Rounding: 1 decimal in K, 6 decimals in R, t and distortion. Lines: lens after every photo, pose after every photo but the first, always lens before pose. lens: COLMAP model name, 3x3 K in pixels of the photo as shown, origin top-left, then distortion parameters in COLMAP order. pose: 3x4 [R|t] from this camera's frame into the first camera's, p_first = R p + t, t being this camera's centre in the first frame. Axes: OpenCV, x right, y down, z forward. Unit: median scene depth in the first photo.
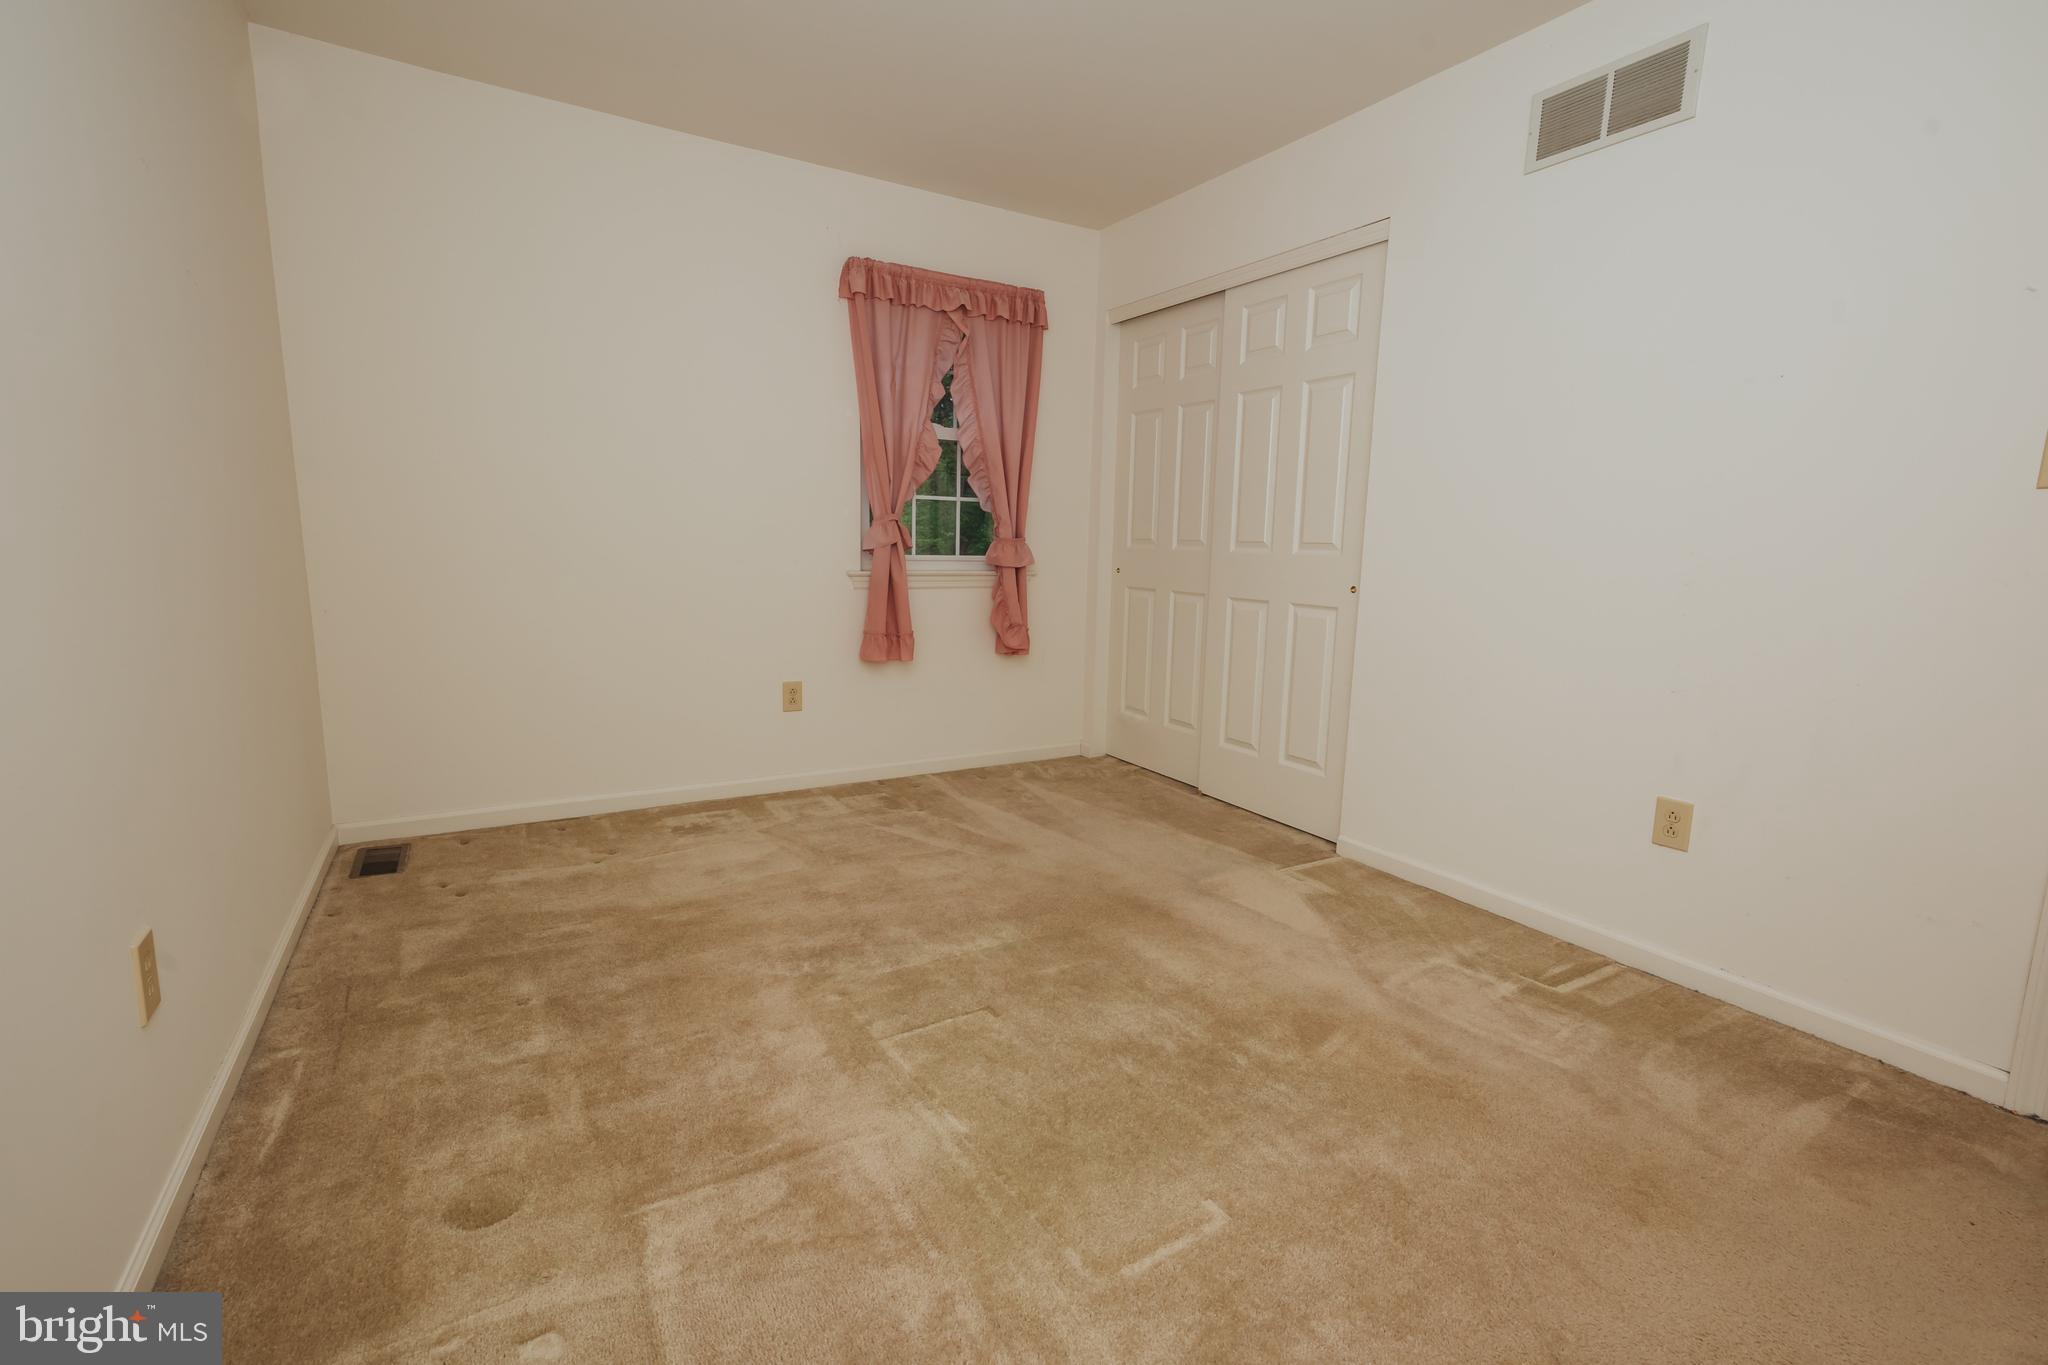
lens RADIAL K [[897.9, 0, 994.3], [0, 897.9, 701.3], [0, 0, 1]] dist [-0.001513, -0.000001]
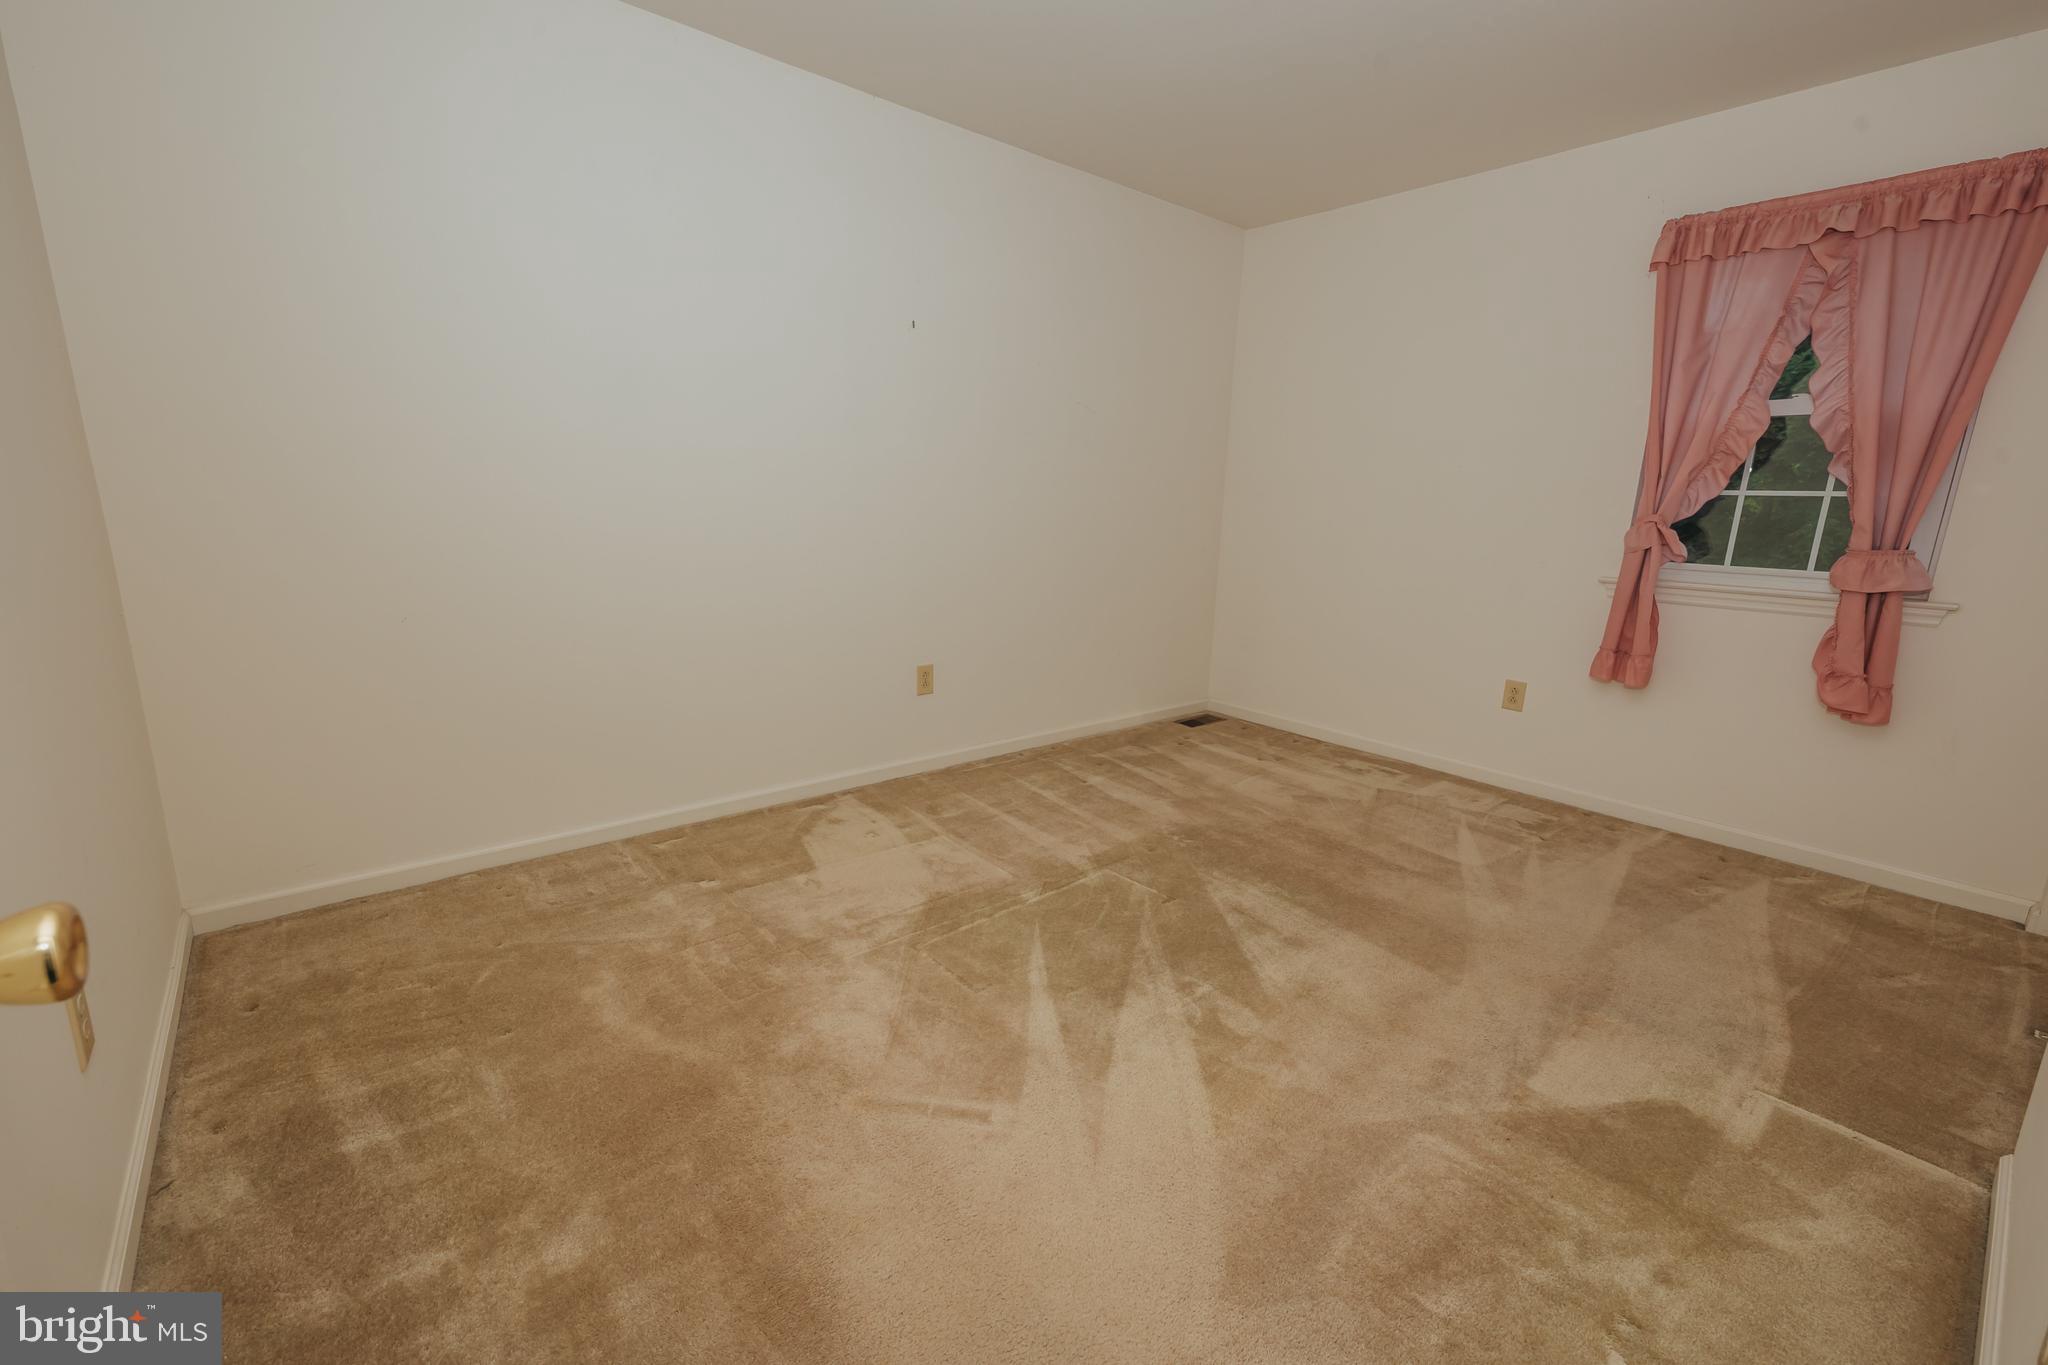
lens RADIAL K [[856.6, 0, 1024.0], [0, 856.6, 682.5], [0, 0, 1]] dist [-0.000708, 0.010496]
pose [[0.177048, 0.198364, -0.964005, 0.607426], [-0.203040, 0.965771, 0.161437, -0.062786], [0.963031, 0.167150, 0.211264, 0.275776]]
